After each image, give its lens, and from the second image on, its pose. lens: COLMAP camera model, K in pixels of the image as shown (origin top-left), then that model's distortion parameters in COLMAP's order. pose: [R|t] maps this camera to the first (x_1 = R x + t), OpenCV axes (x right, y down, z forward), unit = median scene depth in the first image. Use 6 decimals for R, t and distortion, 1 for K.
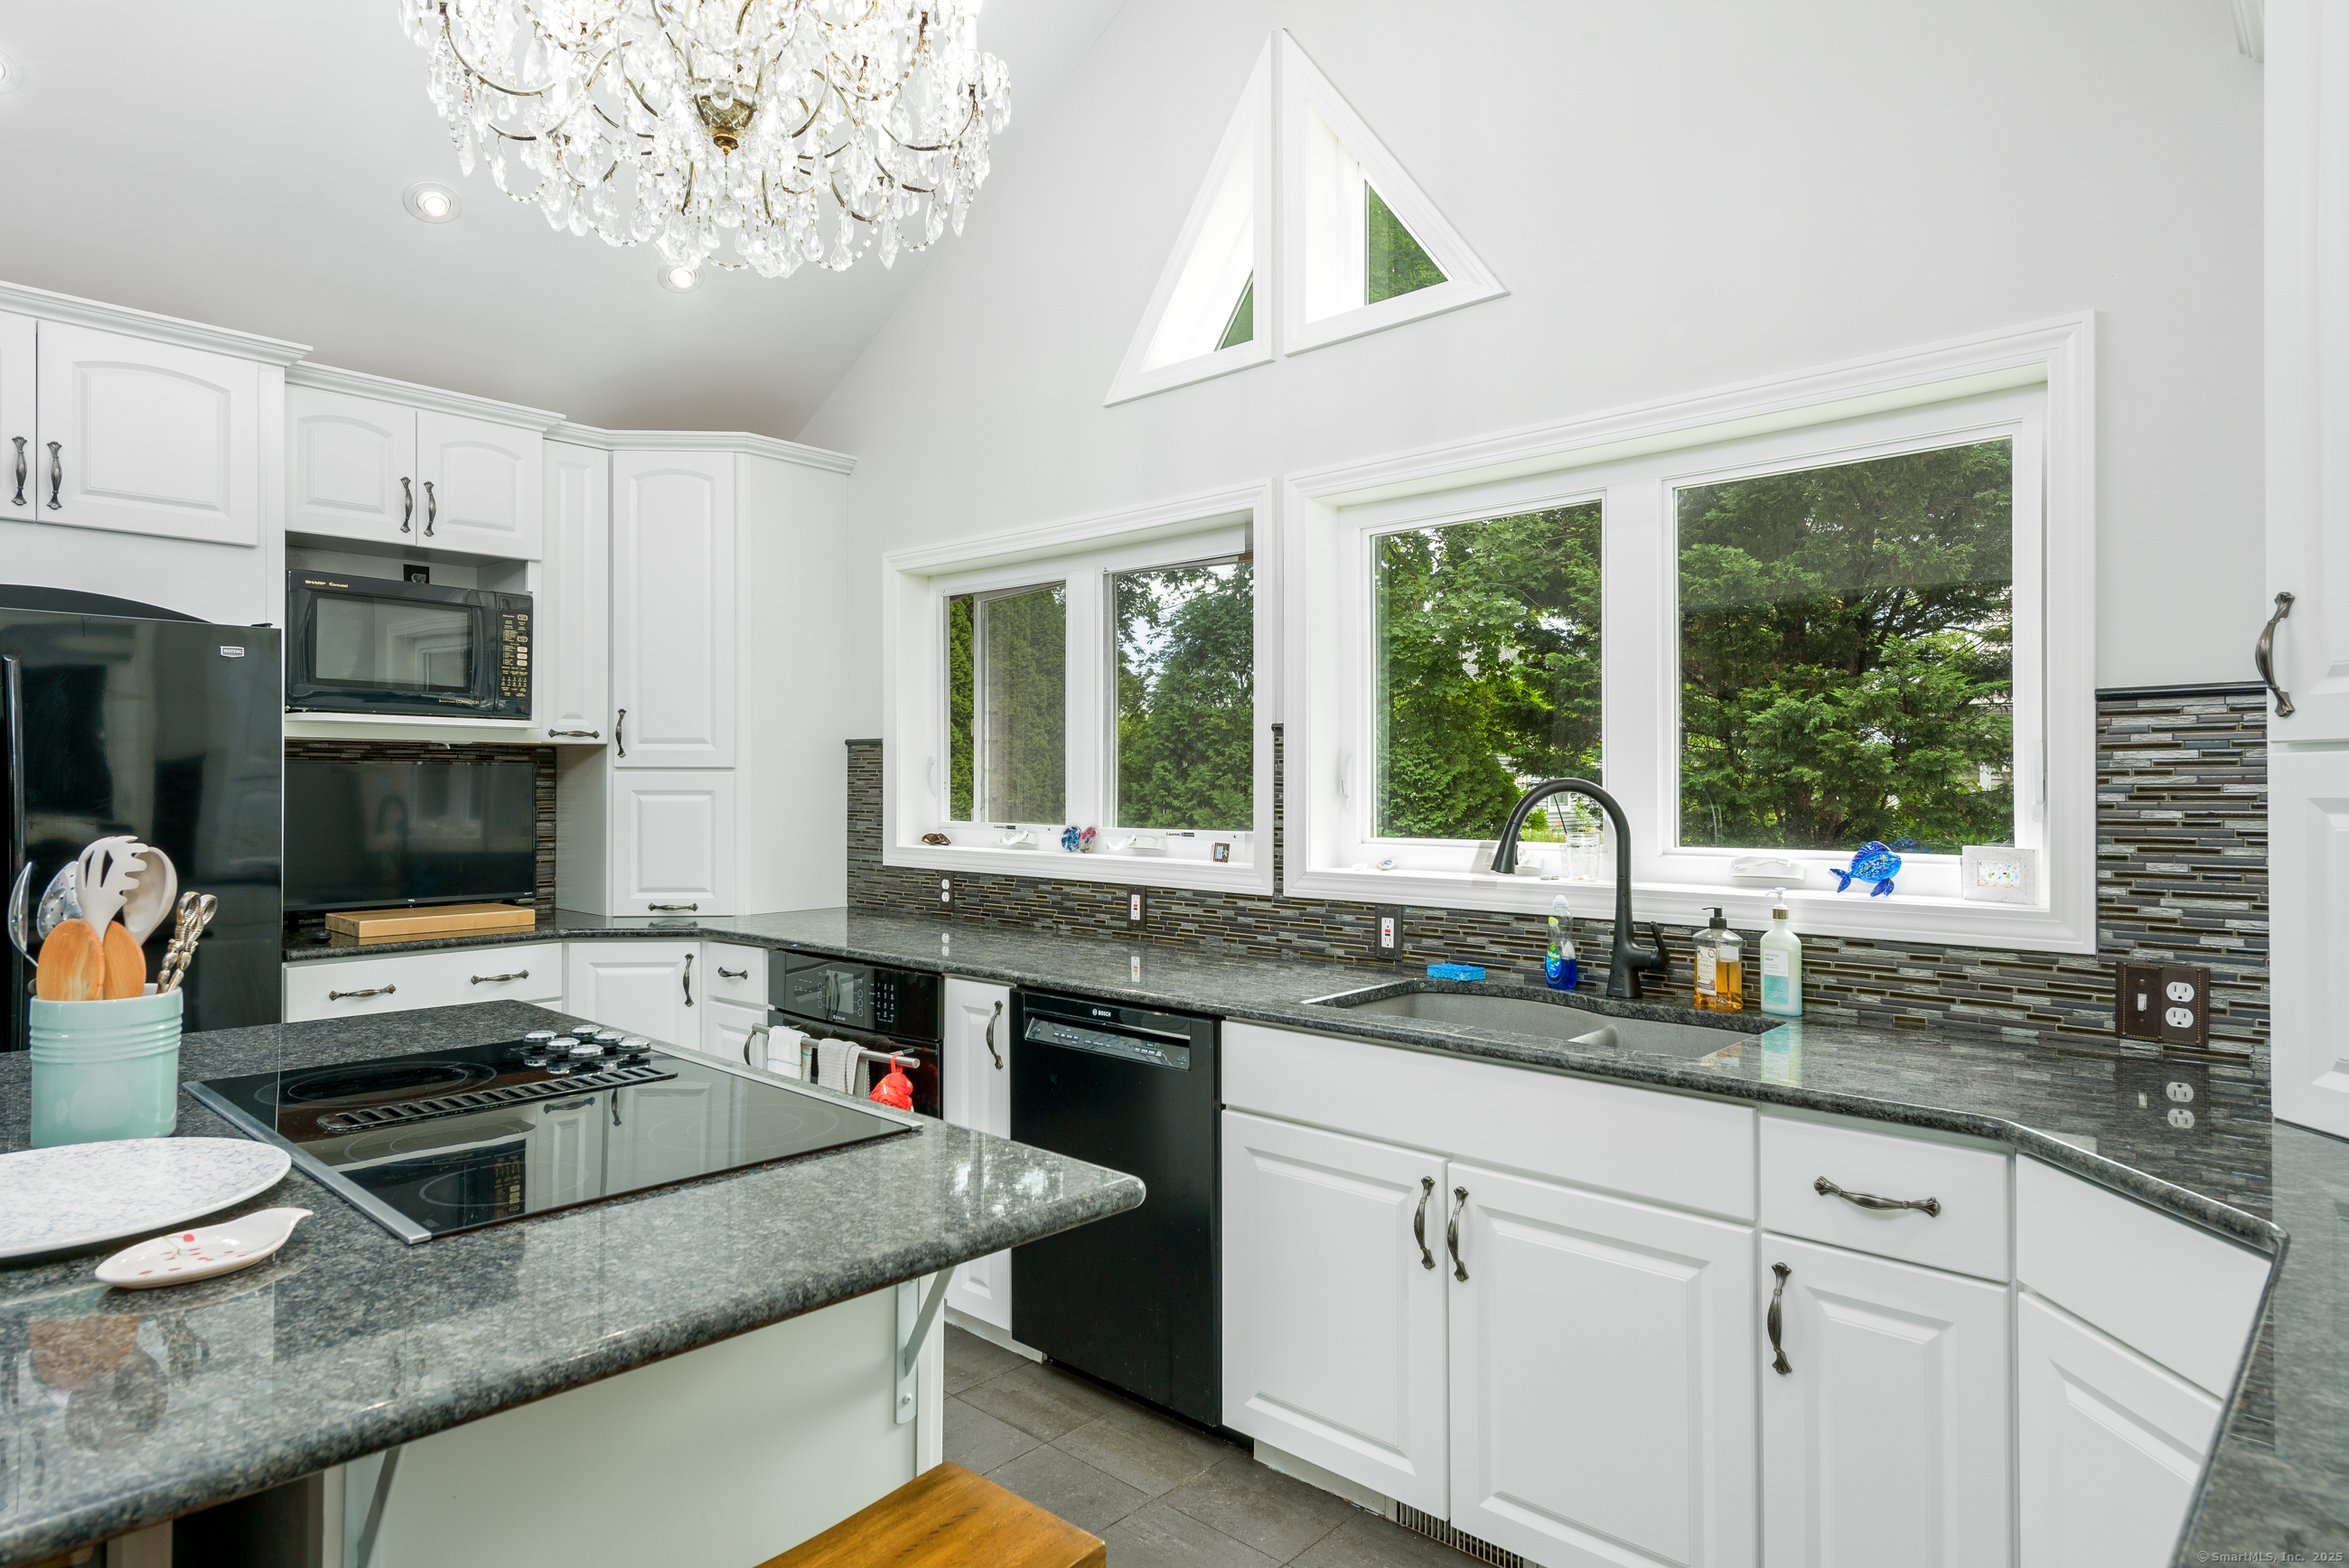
lens RADIAL K [[1312.0, 0, 1165.6], [0, 1312.0, 781.4], [0, 0, 1]] dist [-0.016915, -0.014019]
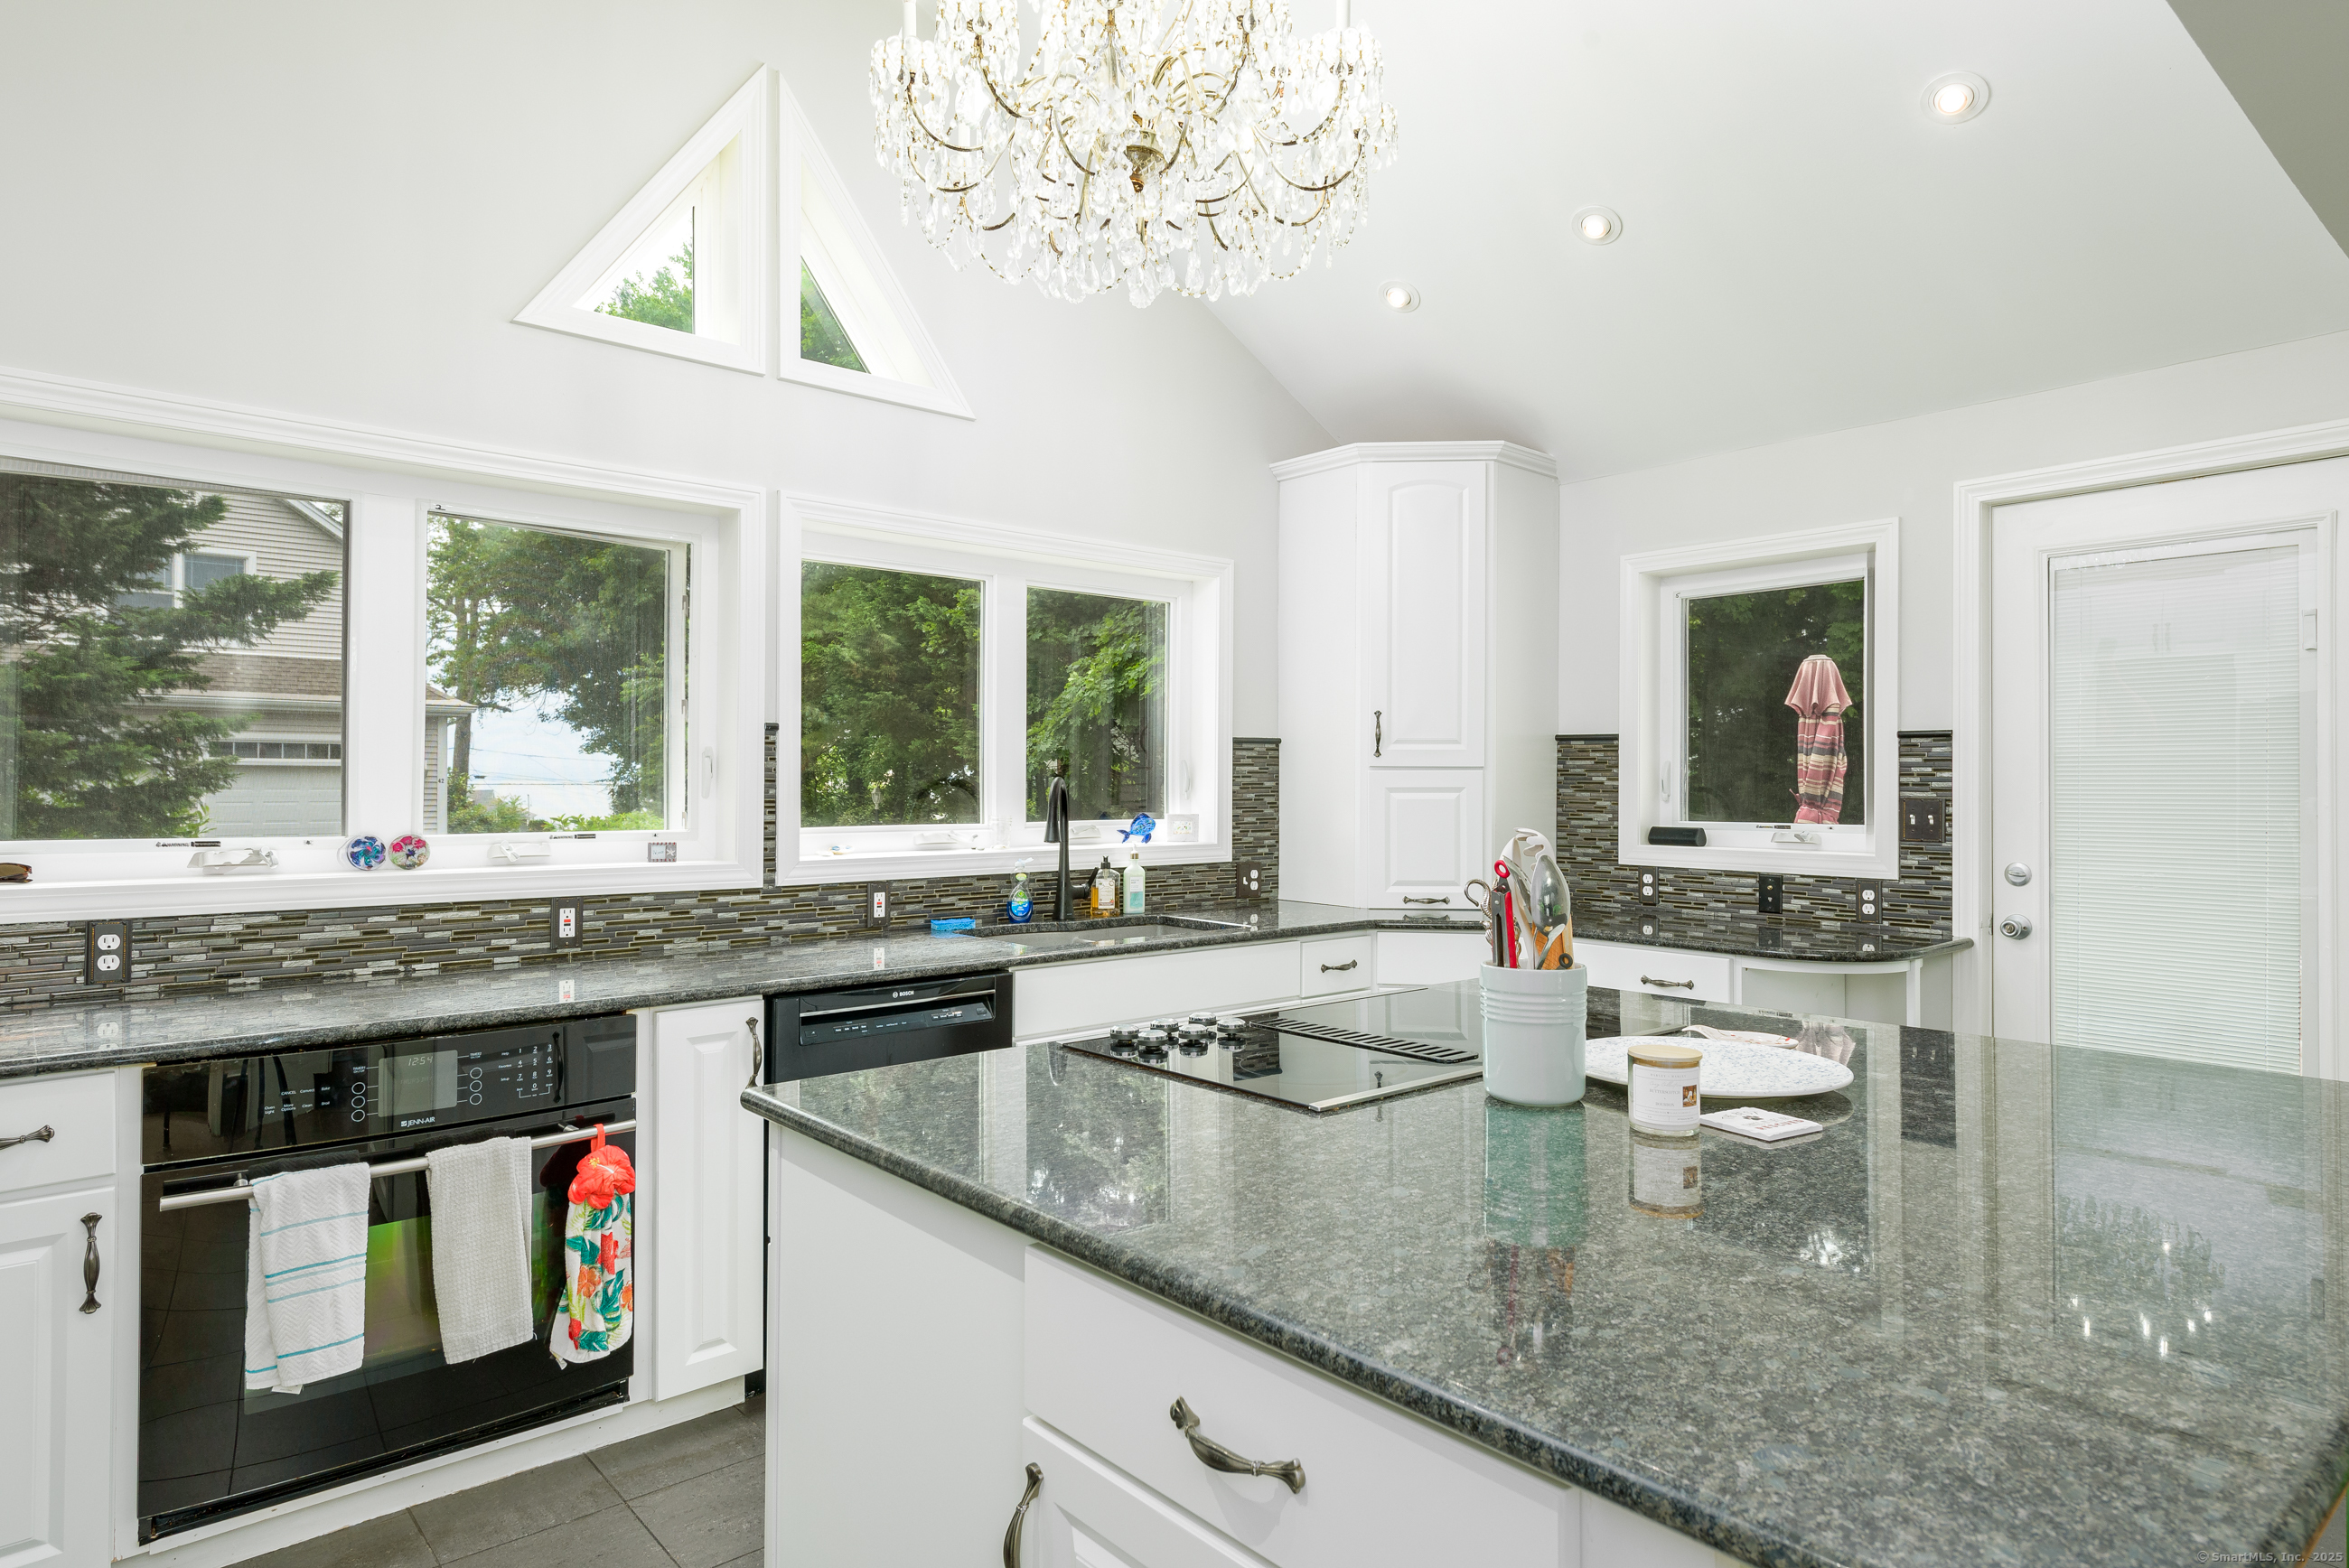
lens RADIAL K [[1312.0, 0, 1167.4], [0, 1312.0, 760.6], [0, 0, 1]] dist [-0.016915, -0.014019]
pose [[0.108657, 0.012041, 0.994006, -0.973032], [-0.005888, 0.999917, -0.011469, -0.005146], [-0.994062, -0.004607, 0.108719, 0.583602]]
